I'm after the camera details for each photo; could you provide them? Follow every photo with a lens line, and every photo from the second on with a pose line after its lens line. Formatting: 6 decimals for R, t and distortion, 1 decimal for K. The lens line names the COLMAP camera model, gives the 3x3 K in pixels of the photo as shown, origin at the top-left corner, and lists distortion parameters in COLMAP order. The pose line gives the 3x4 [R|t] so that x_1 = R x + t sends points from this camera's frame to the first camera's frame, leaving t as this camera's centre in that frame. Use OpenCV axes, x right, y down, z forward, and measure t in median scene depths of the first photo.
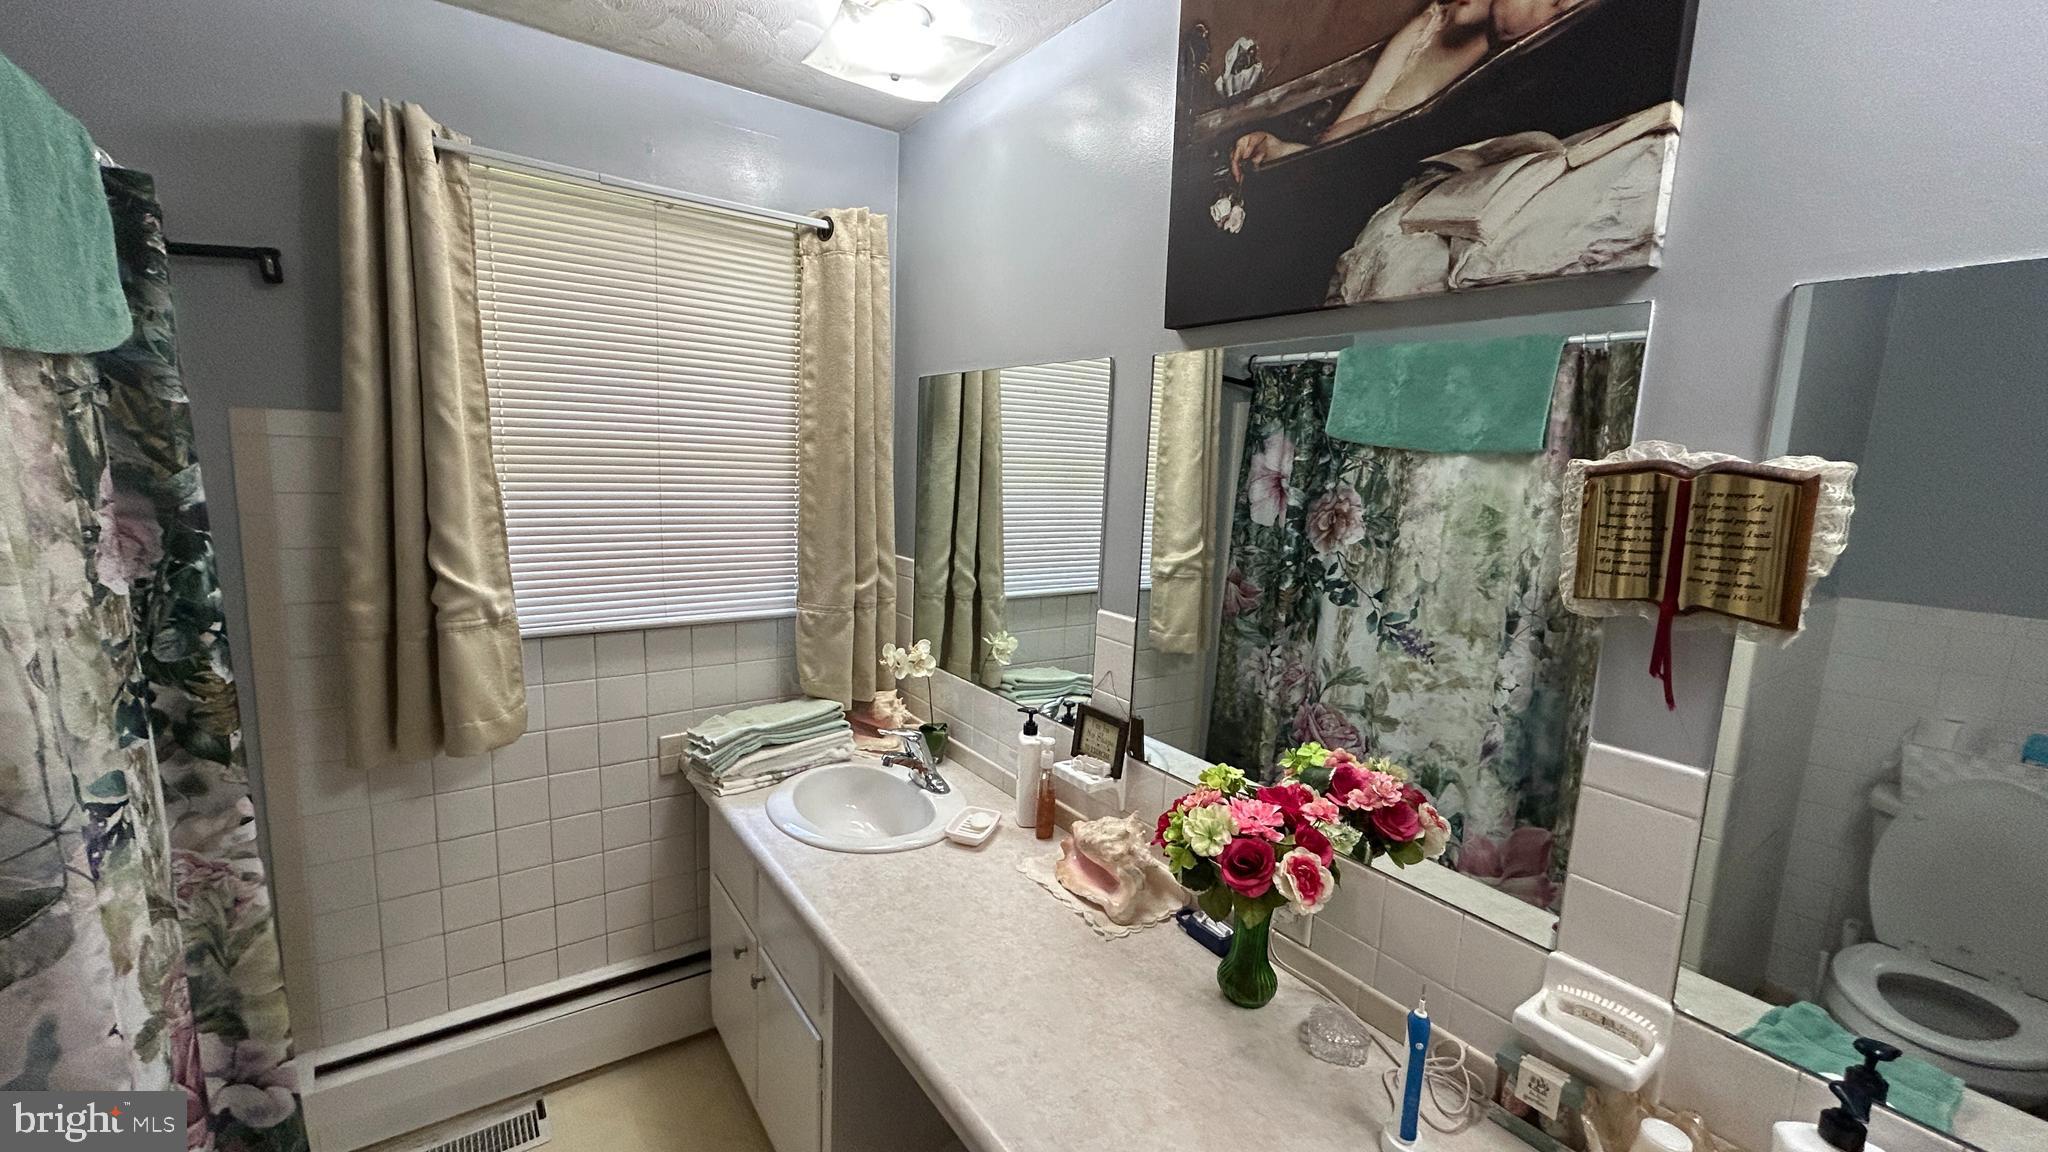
lens RADIAL K [[823.5, 0, 1024.0], [0, 823.5, 576.0], [0, 0, 1]] dist [-0.001727, 0.000108]
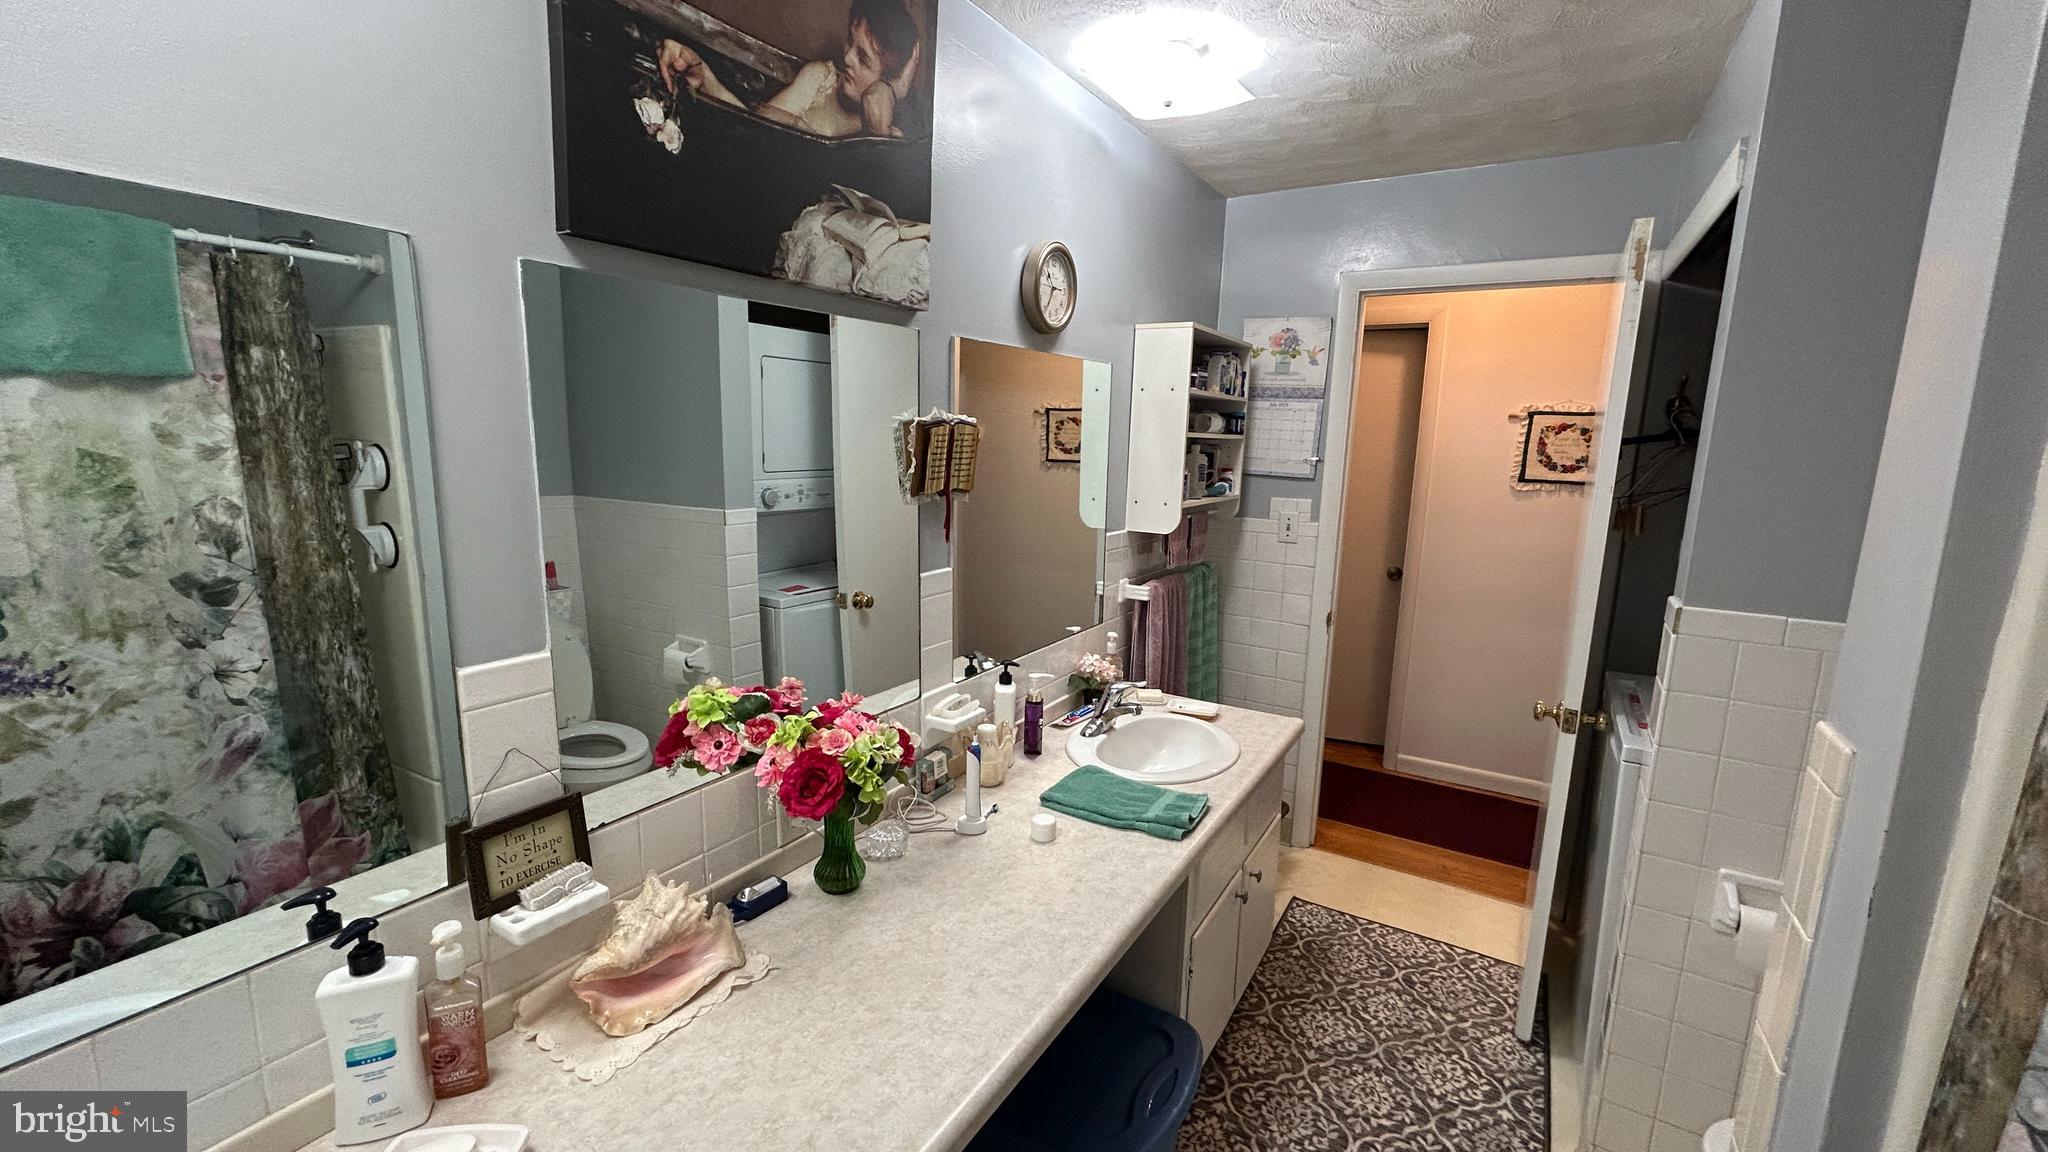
lens RADIAL K [[810.7, 0, 1024.0], [0, 810.7, 576.0], [0, 0, 1]] dist [-0.040670, -0.000123]
pose [[-0.391770, -0.224357, 0.892289, -0.721917], [0.081812, 0.957477, 0.276668, -0.195301], [-0.916419, 0.181391, -0.356755, 1.043099]]
